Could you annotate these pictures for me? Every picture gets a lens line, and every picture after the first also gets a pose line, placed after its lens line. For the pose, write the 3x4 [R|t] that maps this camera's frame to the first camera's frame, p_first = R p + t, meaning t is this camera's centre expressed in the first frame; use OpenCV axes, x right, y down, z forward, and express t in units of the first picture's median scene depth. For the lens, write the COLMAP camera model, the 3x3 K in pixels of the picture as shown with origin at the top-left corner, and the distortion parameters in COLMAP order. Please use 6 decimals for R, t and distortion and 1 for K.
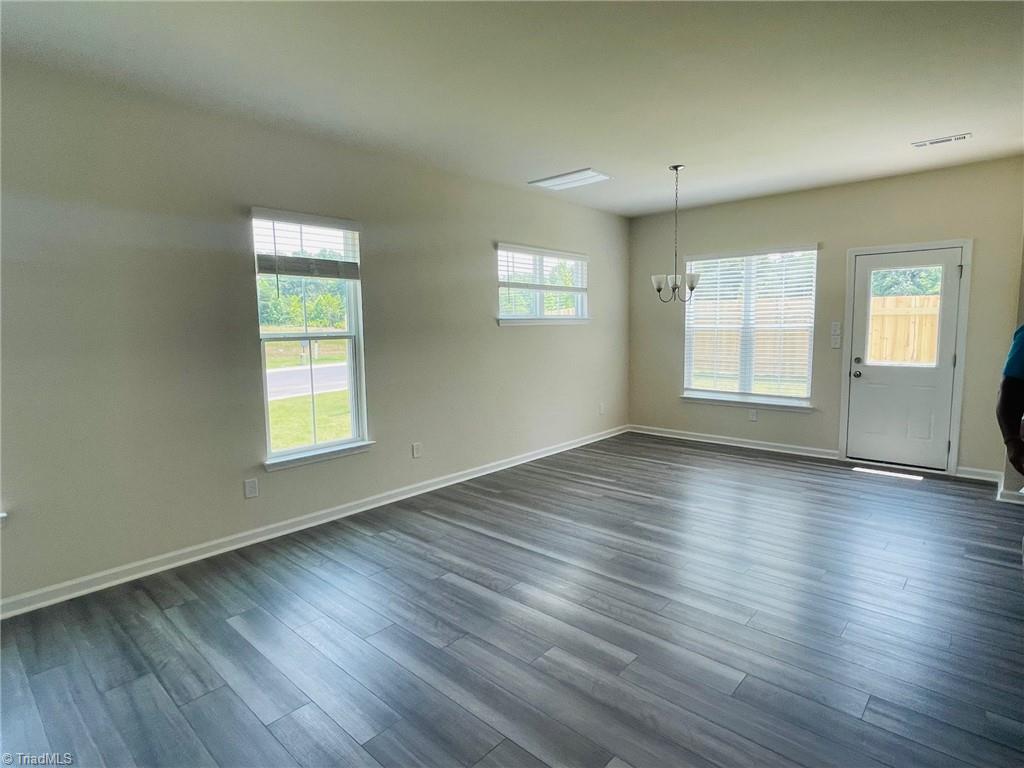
lens RADIAL K [[540.9, 0, 508.2], [0, 540.9, 380.3], [0, 0, 1]] dist [-0.002661, -0.000313]
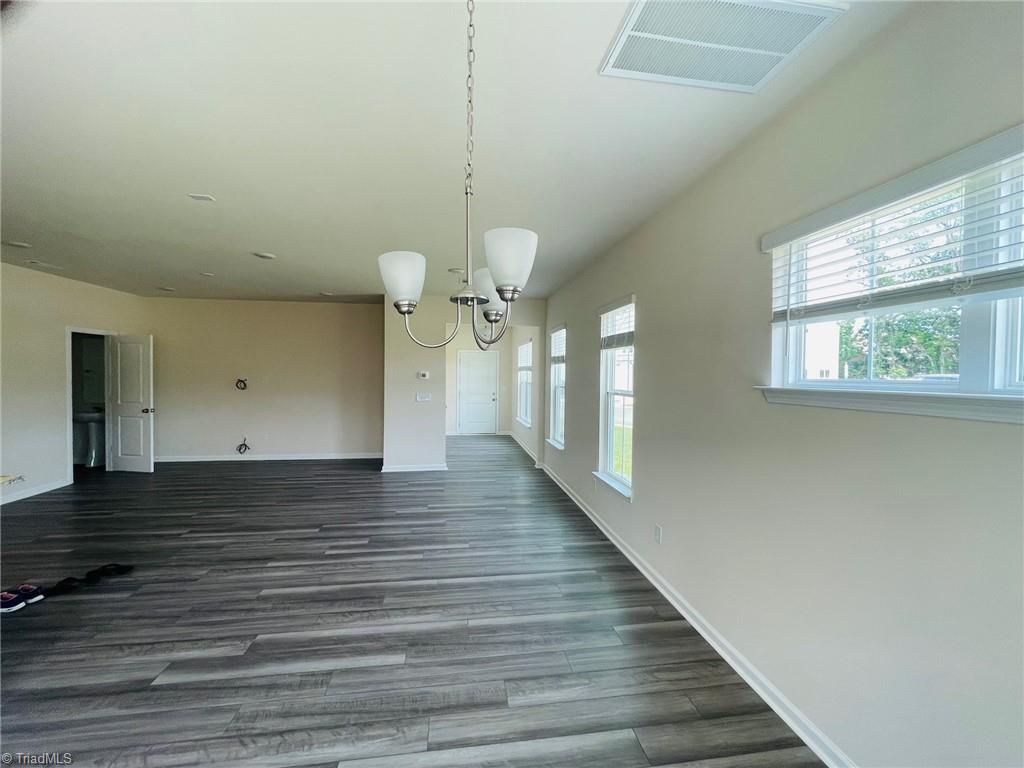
lens RADIAL K [[414.7, 0, 508.0], [0, 414.7, 383.6], [0, 0, 1]] dist [-0.004873, 0.000313]
pose [[-0.632706, 0.034320, -0.773631, 0.545612], [-0.071643, 0.992139, 0.102606, -0.178044], [0.771071, 0.120345, -0.625273, 1.348495]]
